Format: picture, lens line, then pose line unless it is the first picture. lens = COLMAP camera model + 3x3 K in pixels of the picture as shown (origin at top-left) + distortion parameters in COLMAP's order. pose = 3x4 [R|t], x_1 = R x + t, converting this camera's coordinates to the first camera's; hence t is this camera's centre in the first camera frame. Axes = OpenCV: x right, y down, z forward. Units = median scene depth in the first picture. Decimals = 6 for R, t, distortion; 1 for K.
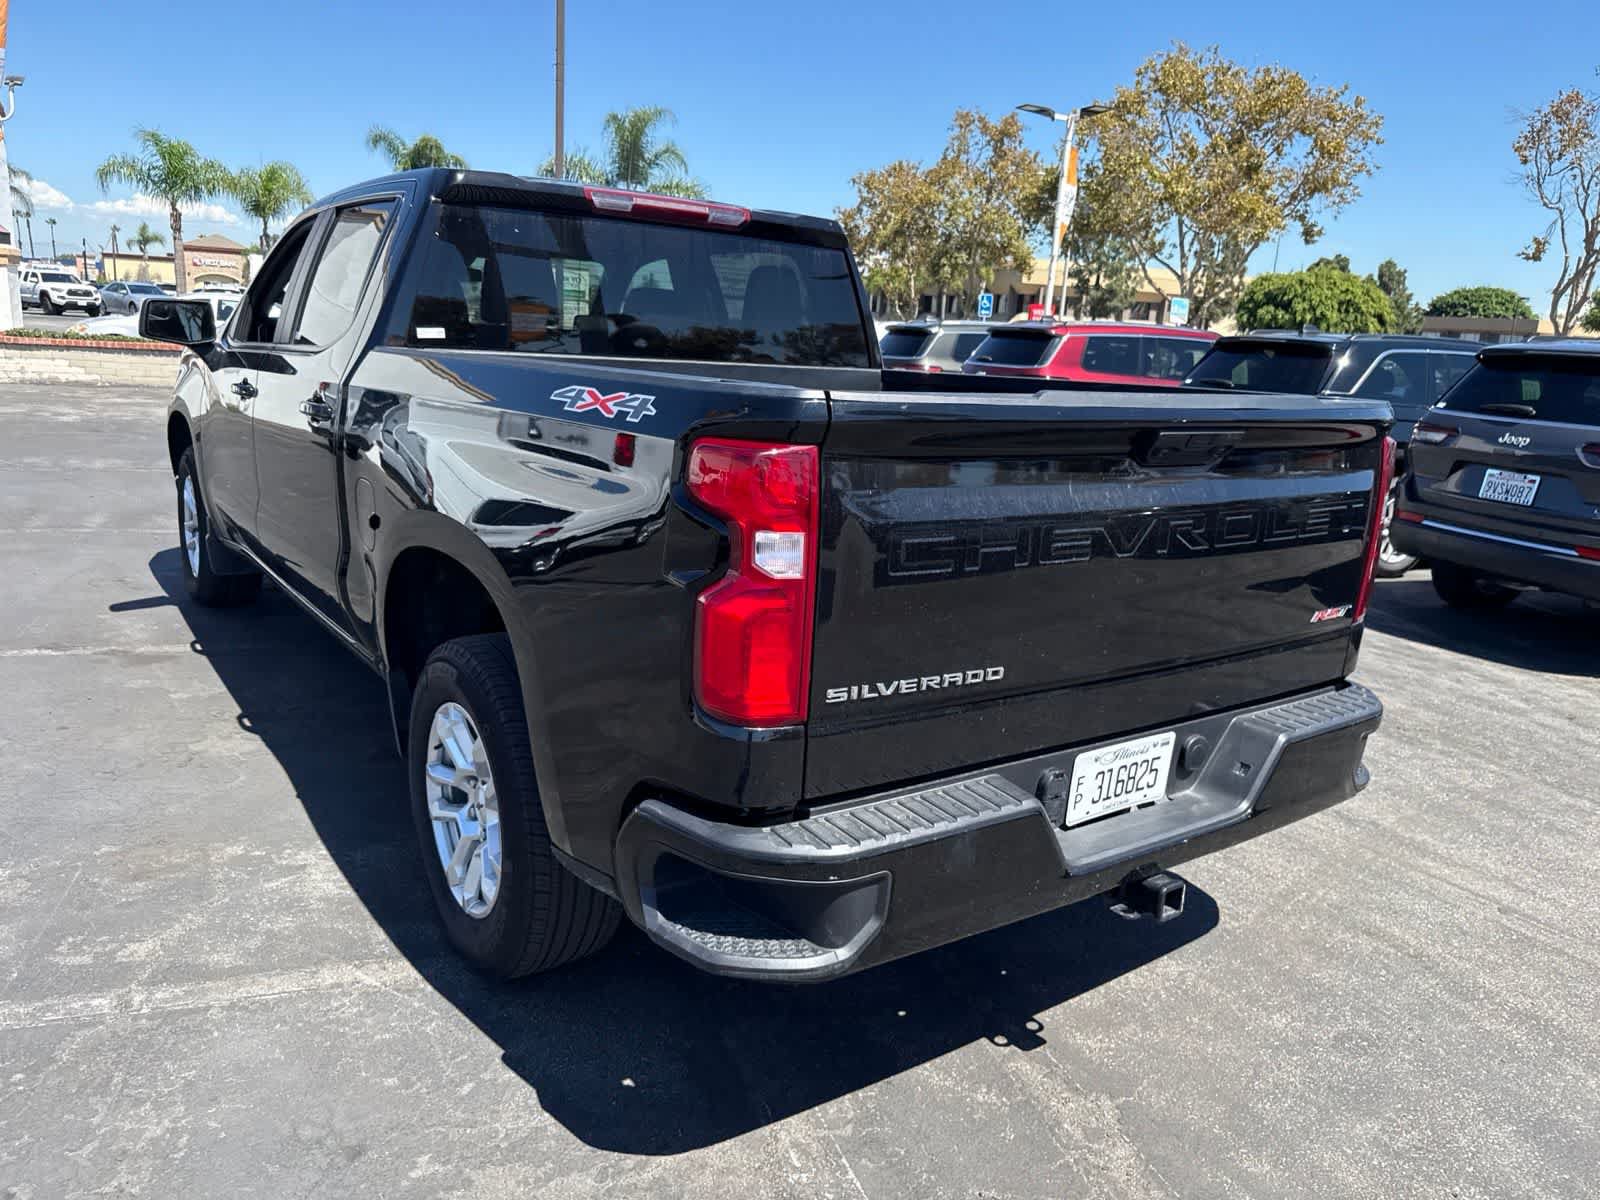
lens RADIAL K [[1134.5, 0, 806.3], [0, 1134.5, 608.0], [0, 0, 1]] dist [0.027122, -0.034994]
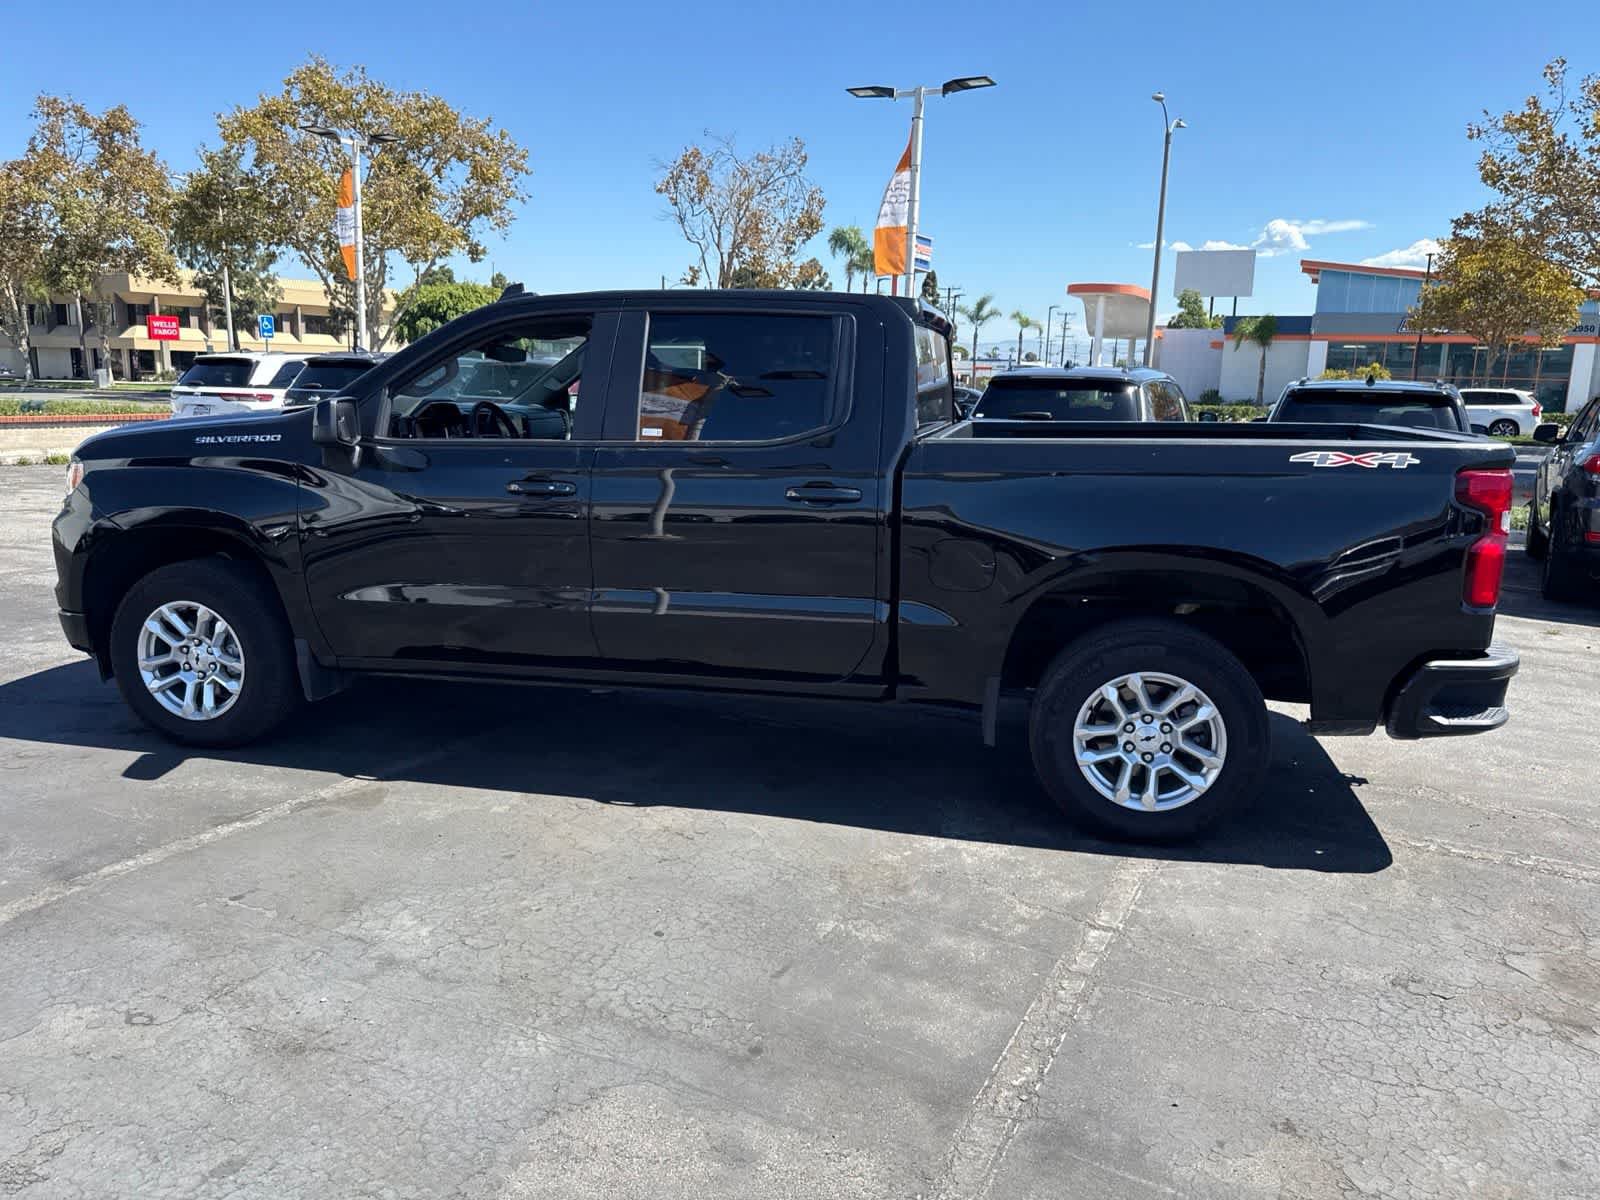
lens RADIAL K [[1134.5, 0, 807.0], [0, 1134.5, 597.0], [0, 0, 1]] dist [0.027122, -0.034994]
pose [[0.737837, -0.172179, 0.652649, -0.913437], [0.181430, 0.981924, 0.053936, -0.099049], [-0.650138, 0.078614, 0.755738, 0.089785]]
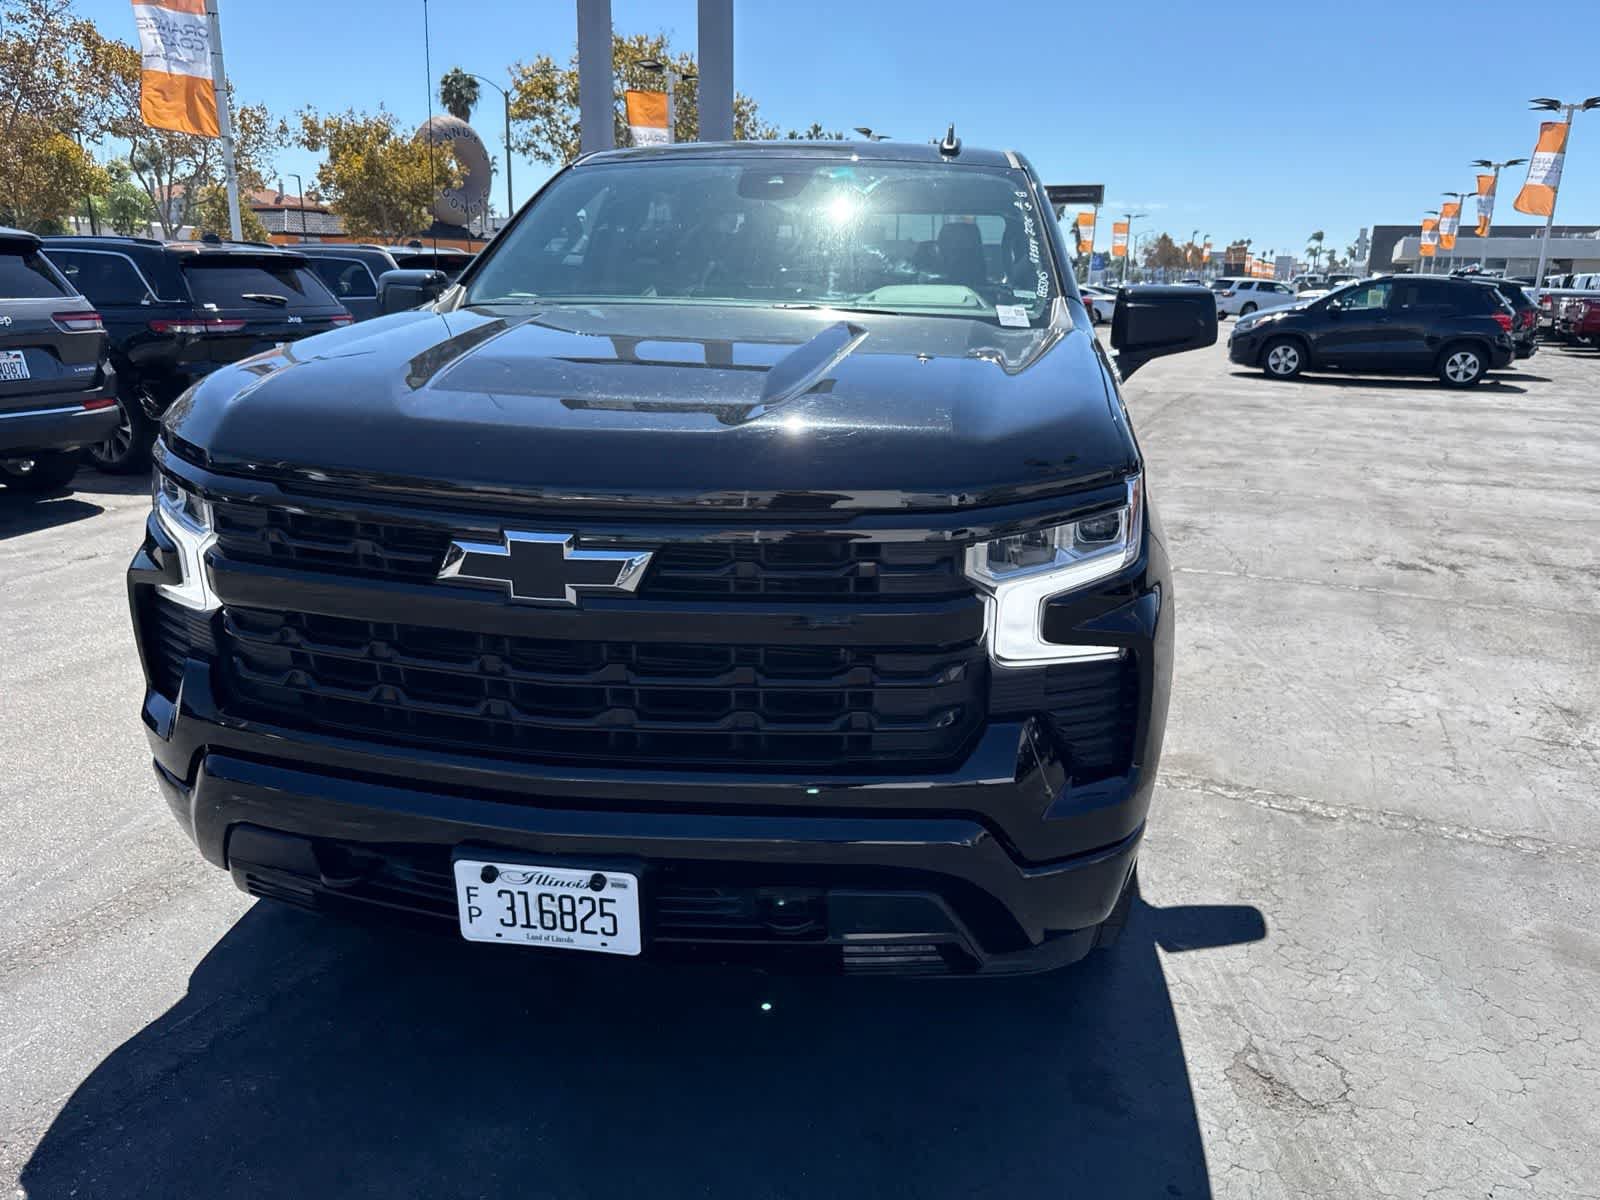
lens RADIAL K [[1134.5, 0, 811.2], [0, 1134.5, 605.3], [0, 0, 1]] dist [0.027122, -0.034994]
pose [[-0.703784, -0.266506, 0.658531, -0.913994], [0.109820, 0.875011, 0.471481, -0.453433], [-0.701875, 0.404141, -0.586551, 1.646687]]
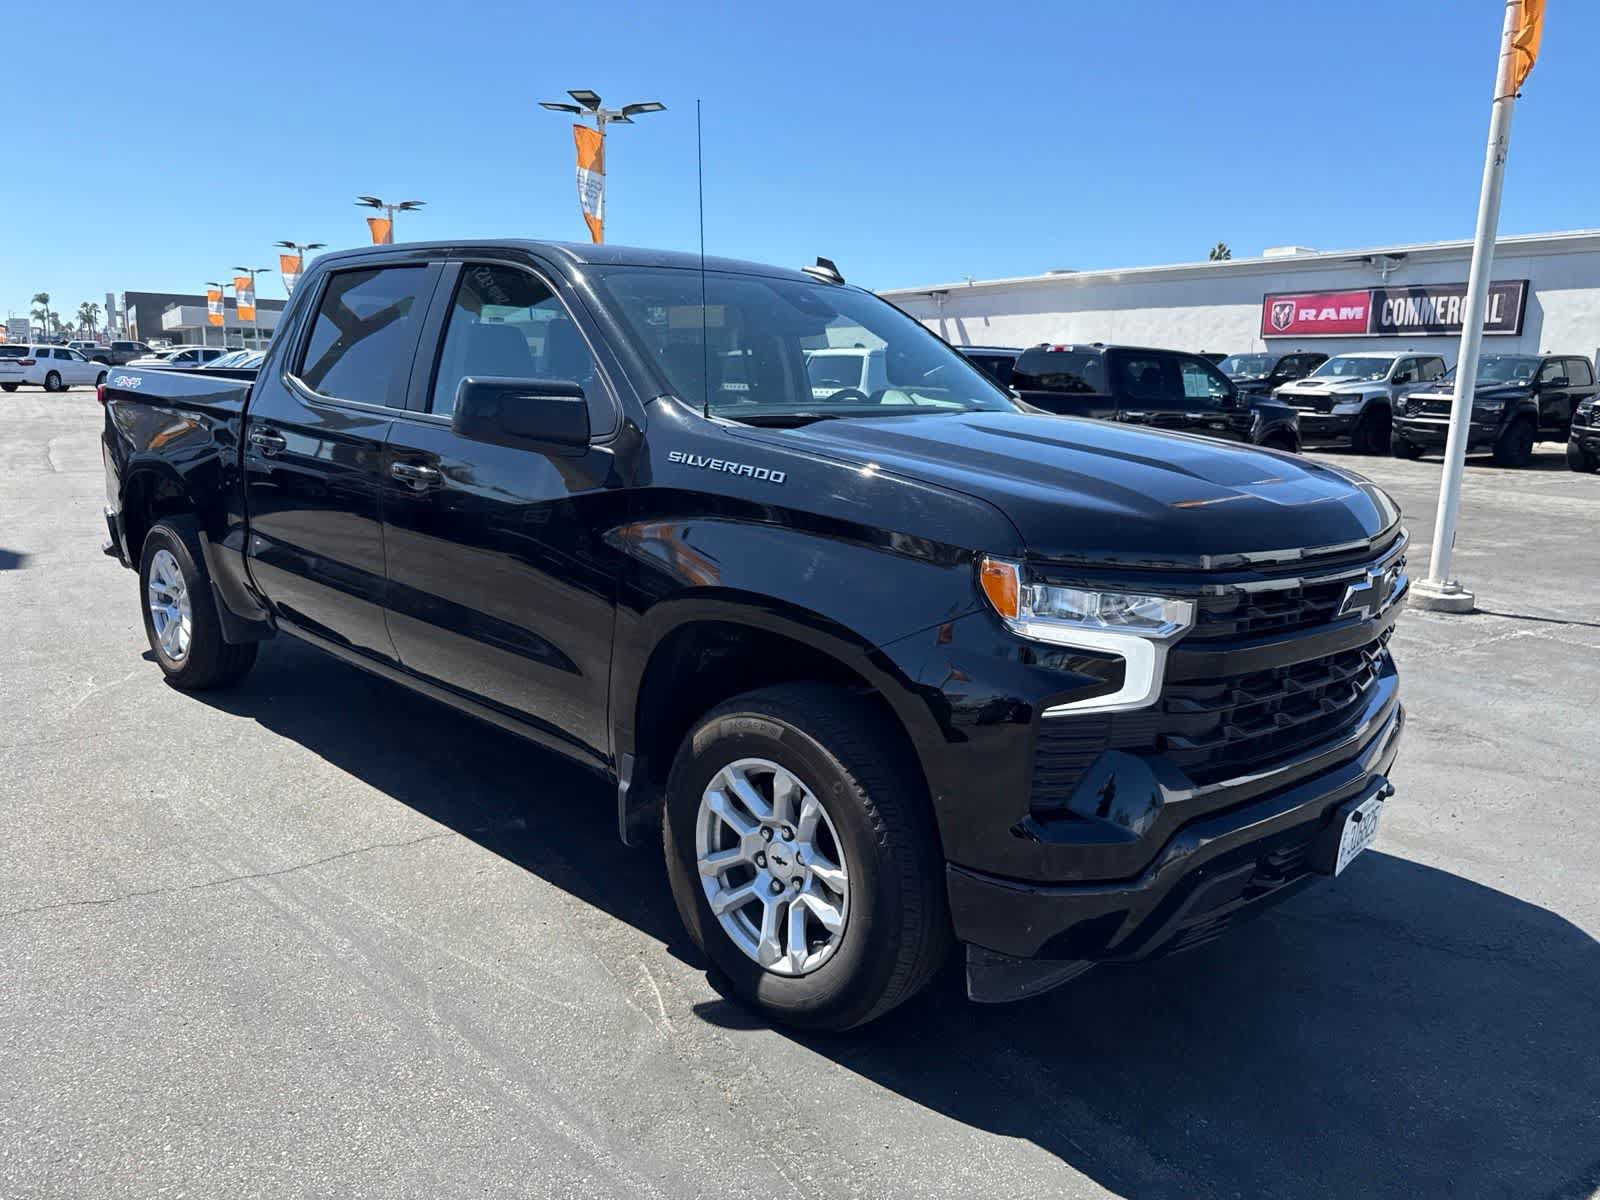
lens RADIAL K [[1134.5, 0, 805.3], [0, 1134.5, 600.4], [0, 0, 1]] dist [0.027122, -0.034994]
pose [[-0.976332, -0.048464, -0.210775, -0.196789], [-0.132730, 0.903722, 0.407025, -0.487303], [0.170756, 0.425368, -0.888765, 1.944941]]
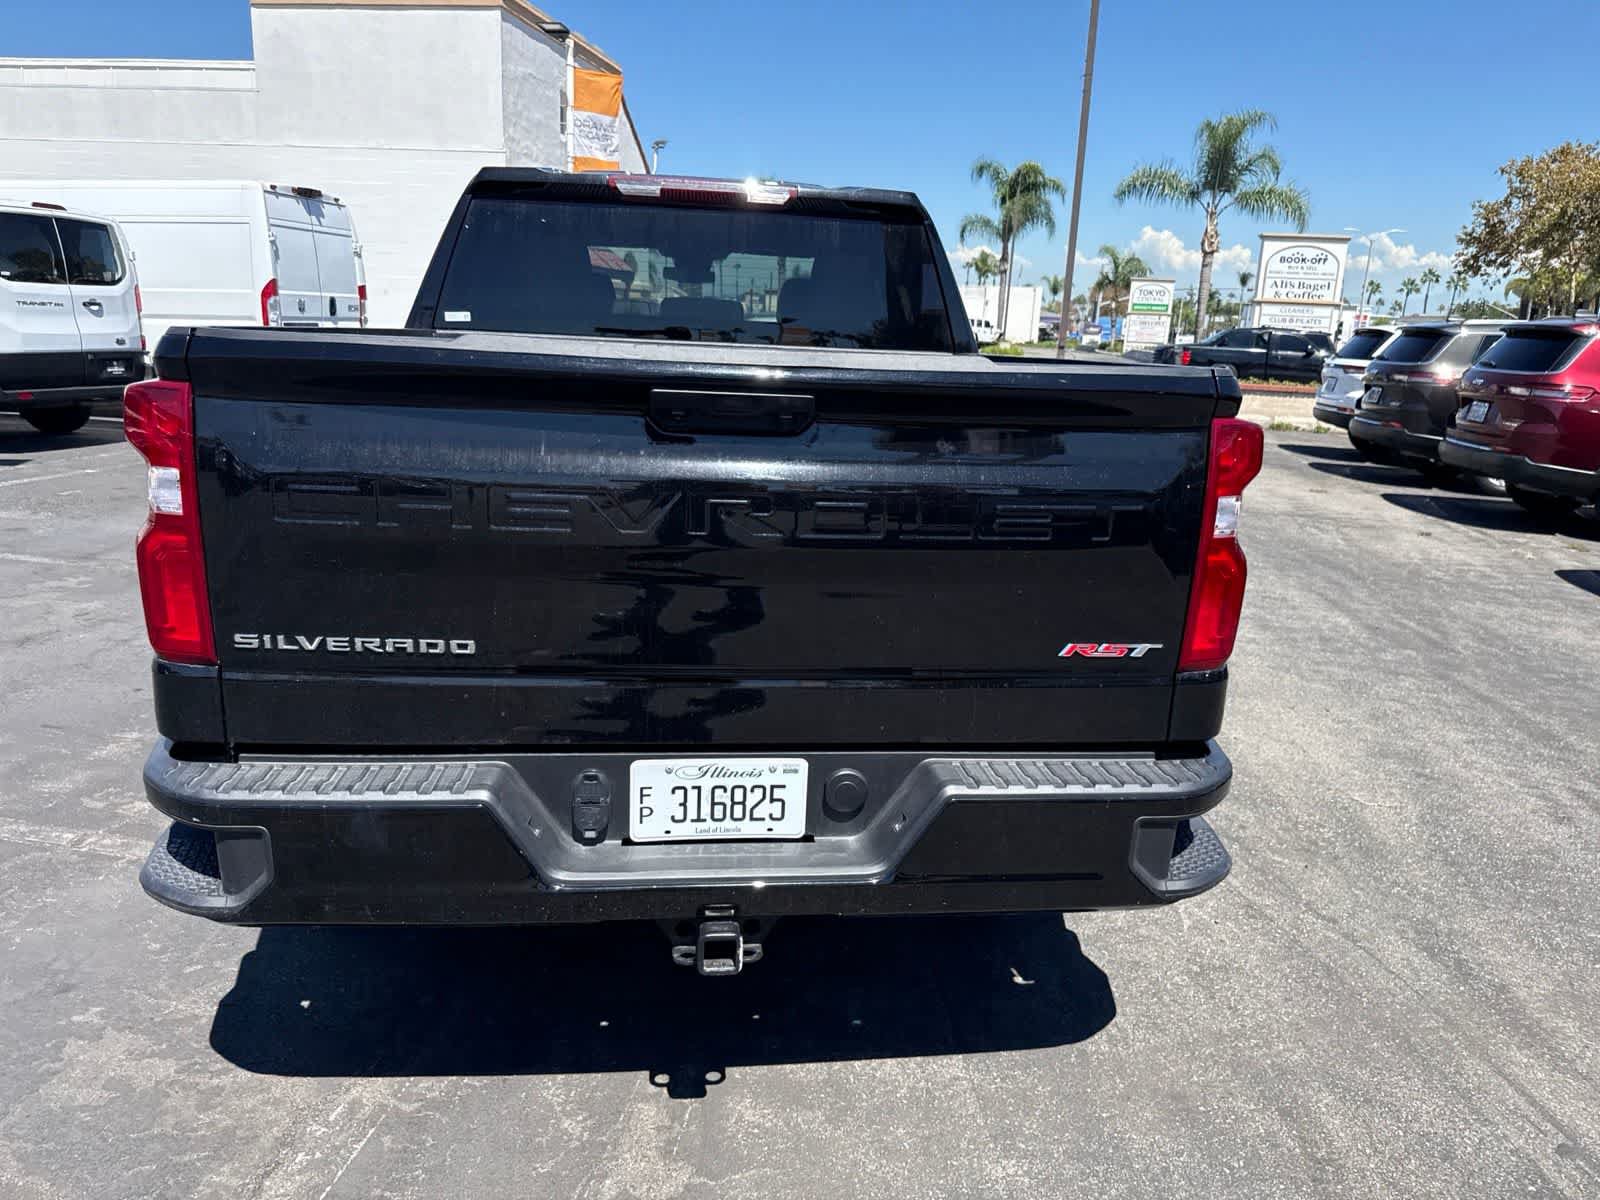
lens RADIAL K [[1134.5, 0, 808.7], [0, 1134.5, 599.5], [0, 0, 1]] dist [0.027122, -0.034994]
pose [[0.873744, 0.095761, -0.476865, 0.370375], [-0.106755, 0.994277, 0.004060, -0.005601], [0.474525, 0.047360, 0.878967, 0.140841]]
